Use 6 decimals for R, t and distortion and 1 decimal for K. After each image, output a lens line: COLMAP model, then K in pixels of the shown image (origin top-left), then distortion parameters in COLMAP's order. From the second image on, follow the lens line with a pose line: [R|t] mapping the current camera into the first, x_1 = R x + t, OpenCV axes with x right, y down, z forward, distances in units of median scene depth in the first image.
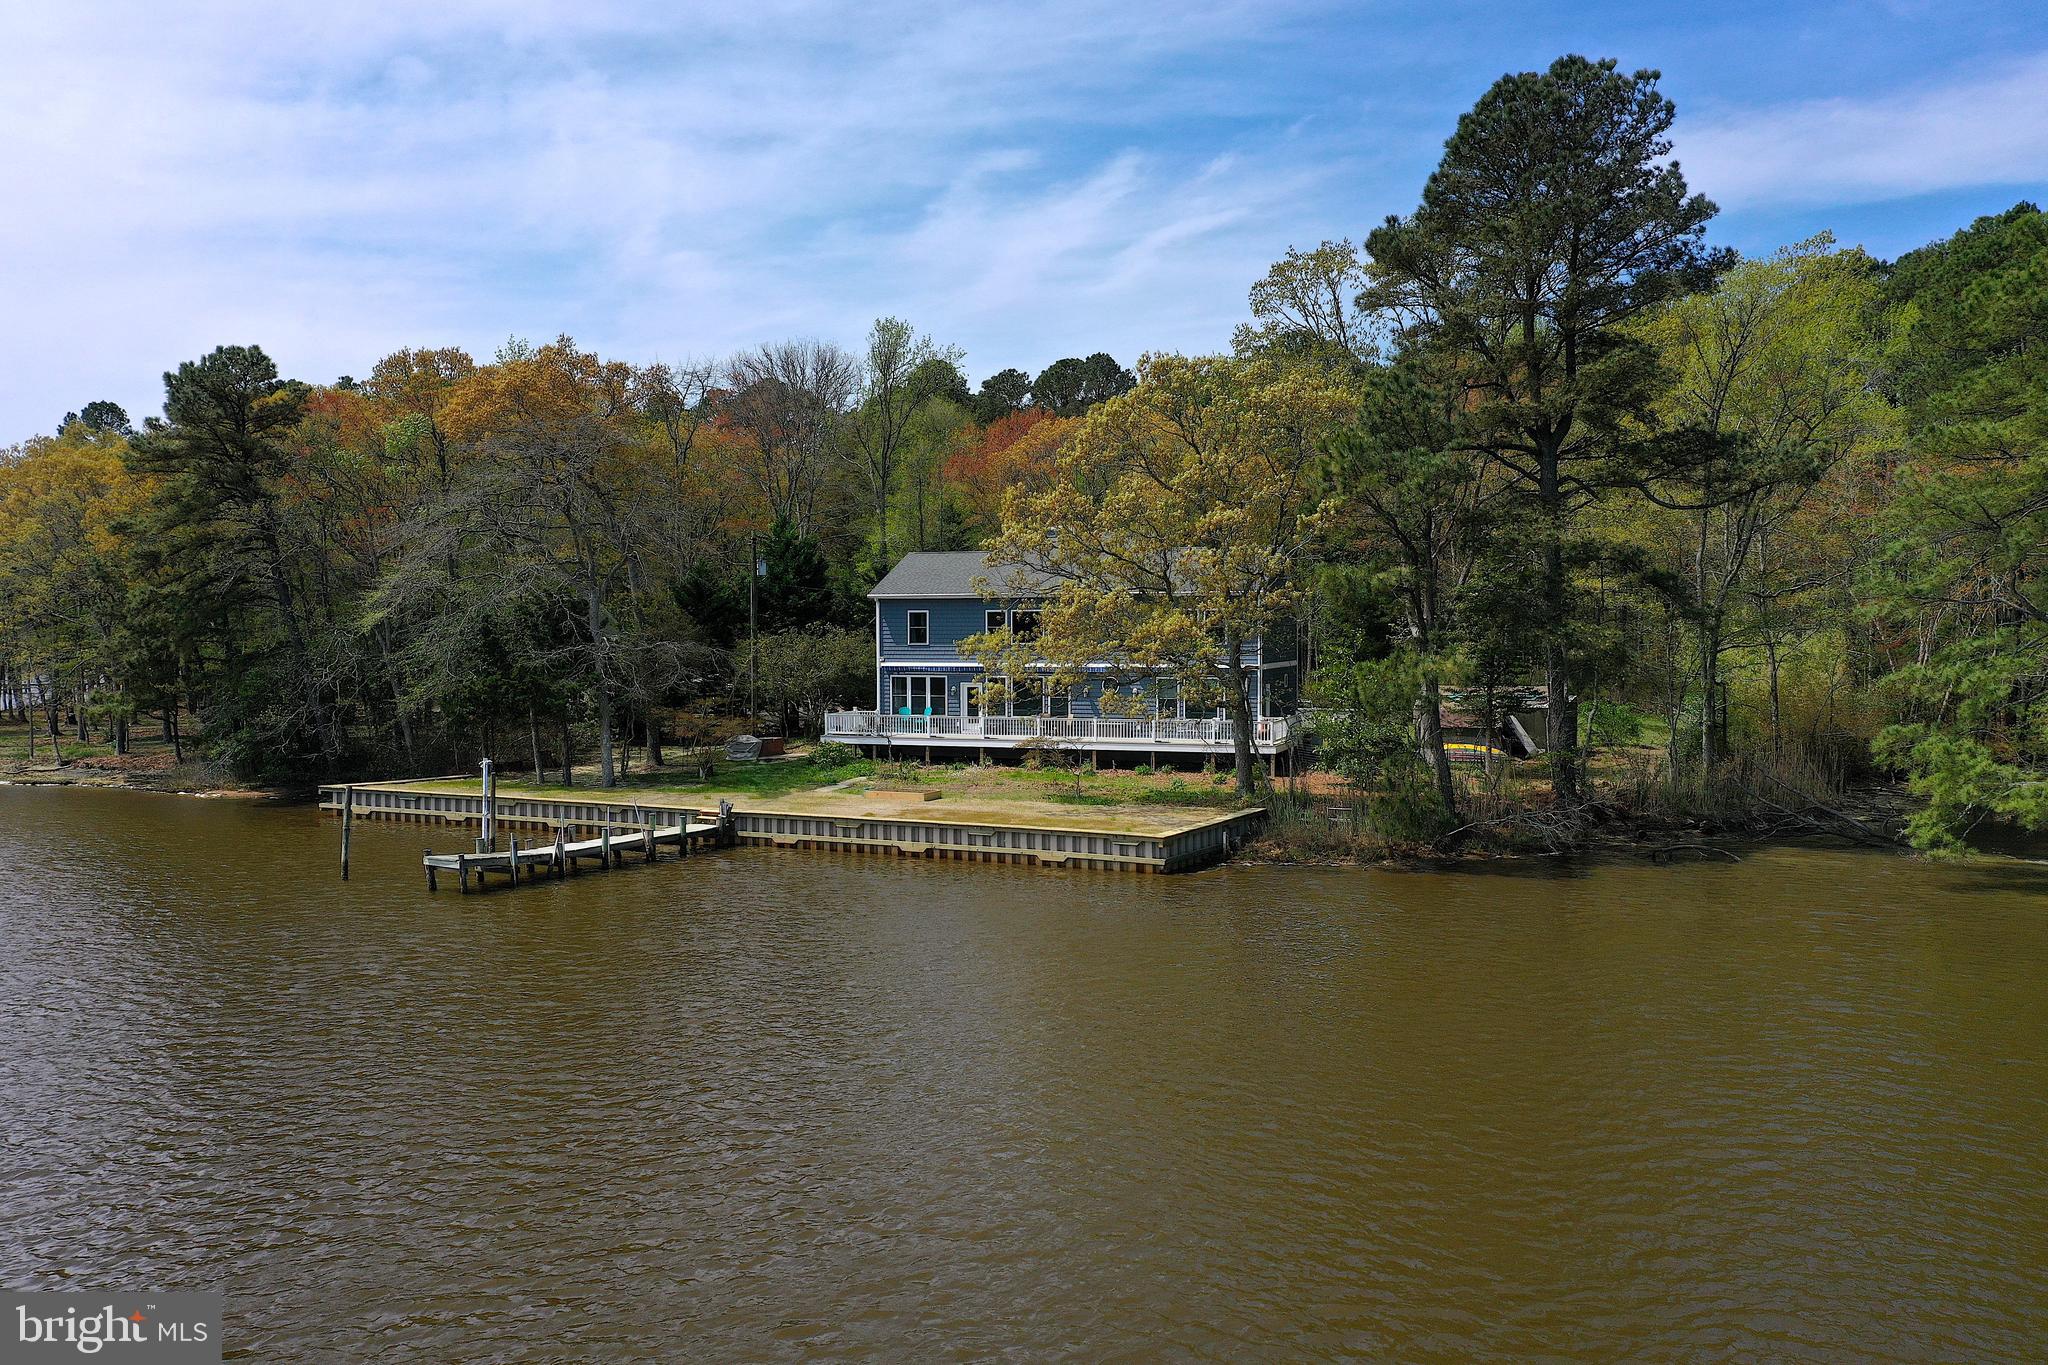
lens RADIAL K [[1629.5, 0, 1030.4], [0, 1629.5, 681.3], [0, 0, 1]] dist [-0.002804, 0.007656]
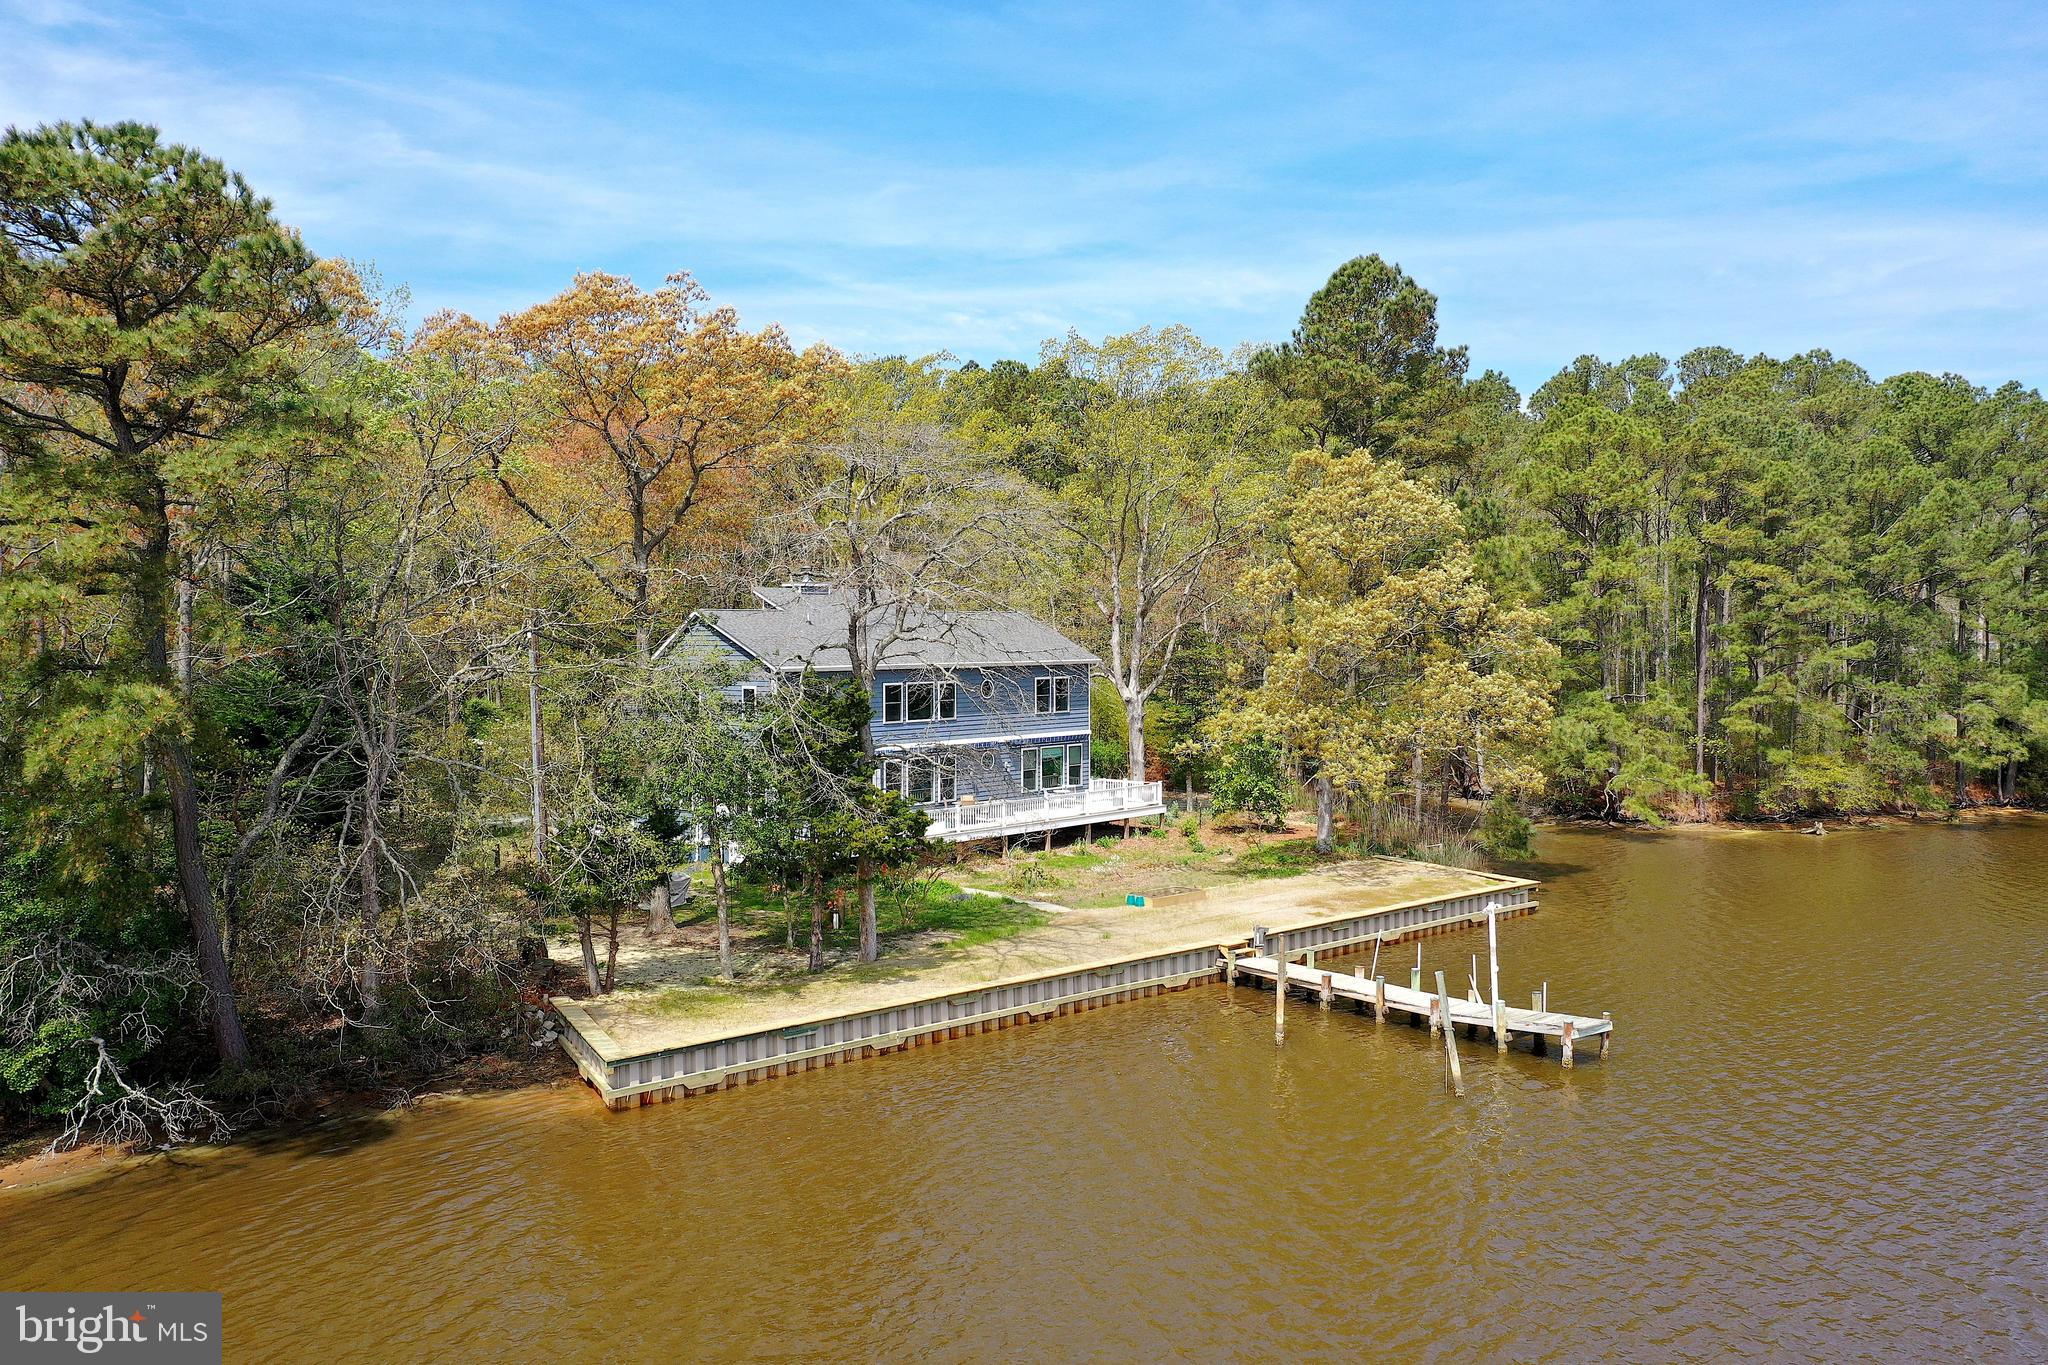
lens RADIAL K [[1632.9, 0, 1026.2], [0, 1632.9, 710.3], [0, 0, 1]] dist [-0.011700, 0.002451]
pose [[0.381977, -0.046318, 0.923010, -0.965345], [0.032303, 0.998802, 0.036753, -0.071890], [-0.923607, 0.015777, 0.383016, 0.739274]]
